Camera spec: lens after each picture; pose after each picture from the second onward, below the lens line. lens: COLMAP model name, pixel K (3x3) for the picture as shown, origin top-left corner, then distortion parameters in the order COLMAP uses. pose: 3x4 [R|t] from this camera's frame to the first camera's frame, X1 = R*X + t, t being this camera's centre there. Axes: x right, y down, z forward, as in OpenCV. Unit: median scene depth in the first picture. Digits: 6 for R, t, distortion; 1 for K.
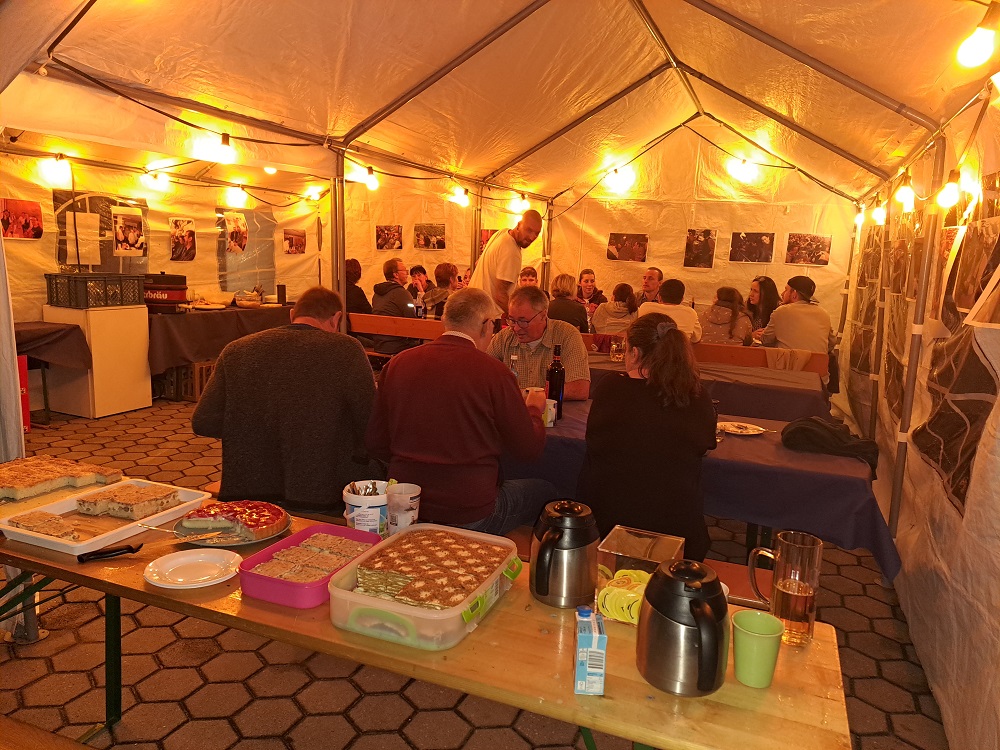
lens RADIAL K [[697.2, 0, 500.0], [0, 697.2, 375.0], [0, 0, 1]] dist [0.007171, -0.003152]
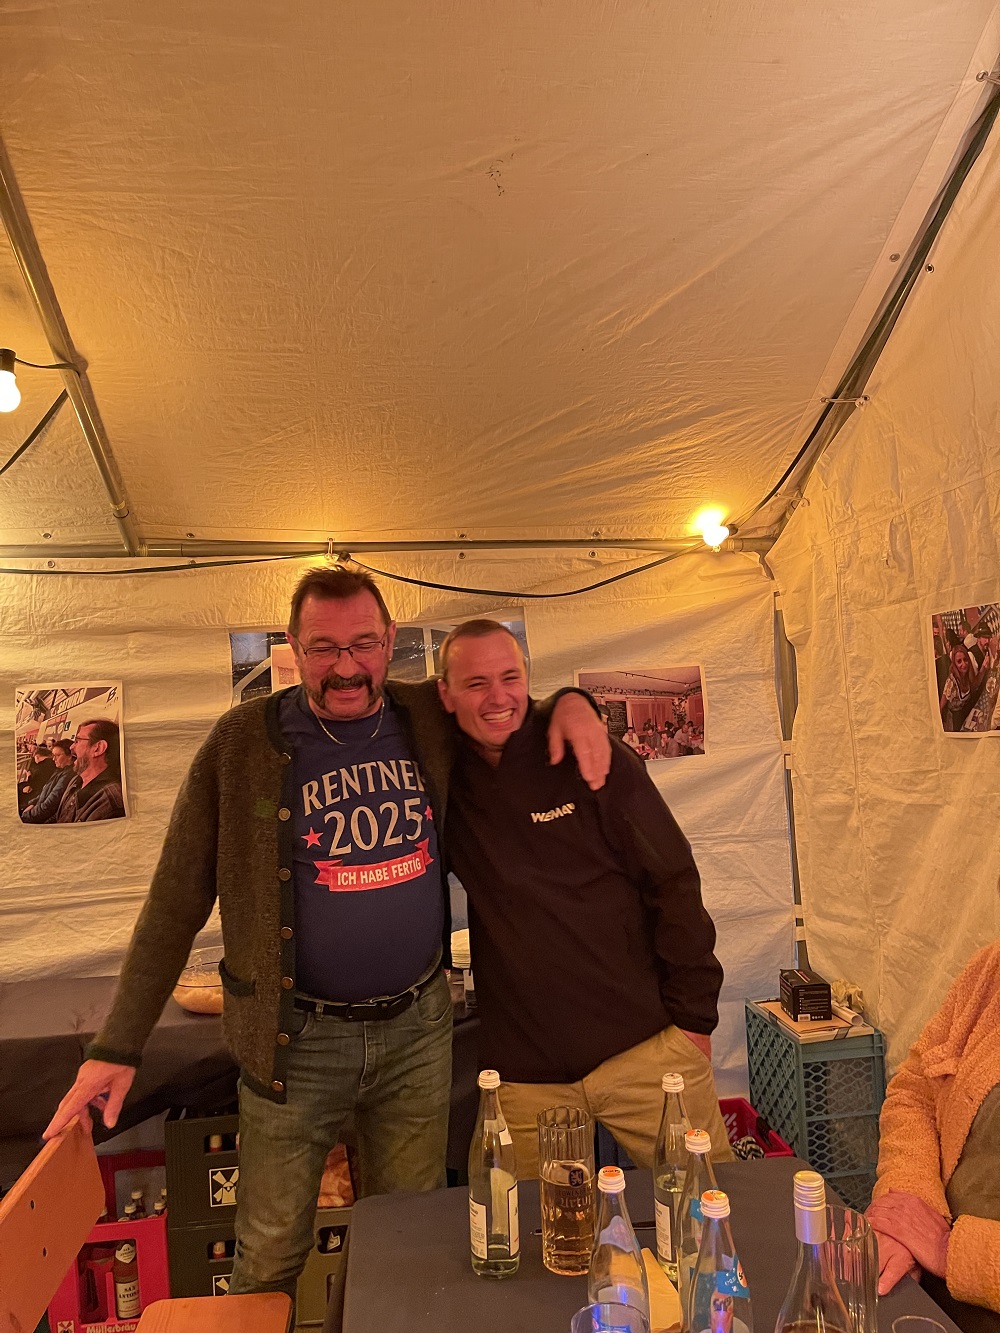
lens RADIAL K [[987.2, 0, 500.0], [0, 987.2, 666.5], [0, 0, 1]] dist [0.098039, -0.132031]
pose [[0.482125, -0.086624, -0.871810, 0.016096], [-0.089548, 0.985016, -0.147394, -0.180788], [0.871514, 0.149131, 0.467144, 0.940220]]
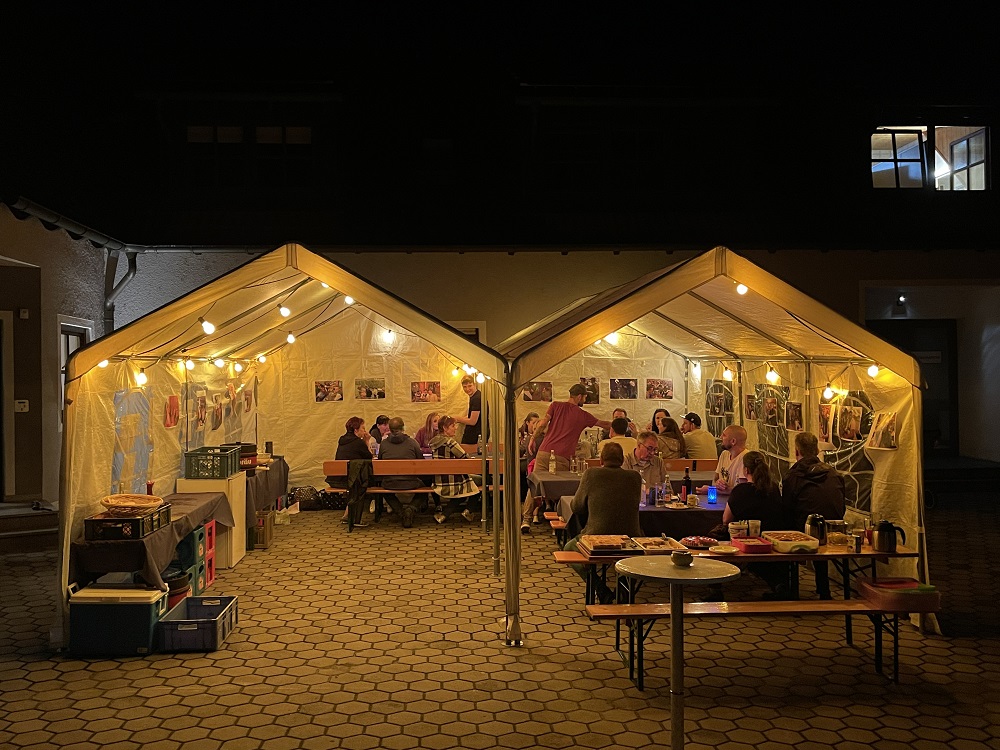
lens RADIAL K [[887.2, 0, 500.0], [0, 887.2, 375.0], [0, 0, 1]] dist [0.002120, -0.000510]
pose [[0.895434, -0.052302, 0.442111, -0.681504], [0.111241, 0.987860, -0.108437, -0.040575], [-0.431072, 0.146279, 0.890381, -0.531344]]
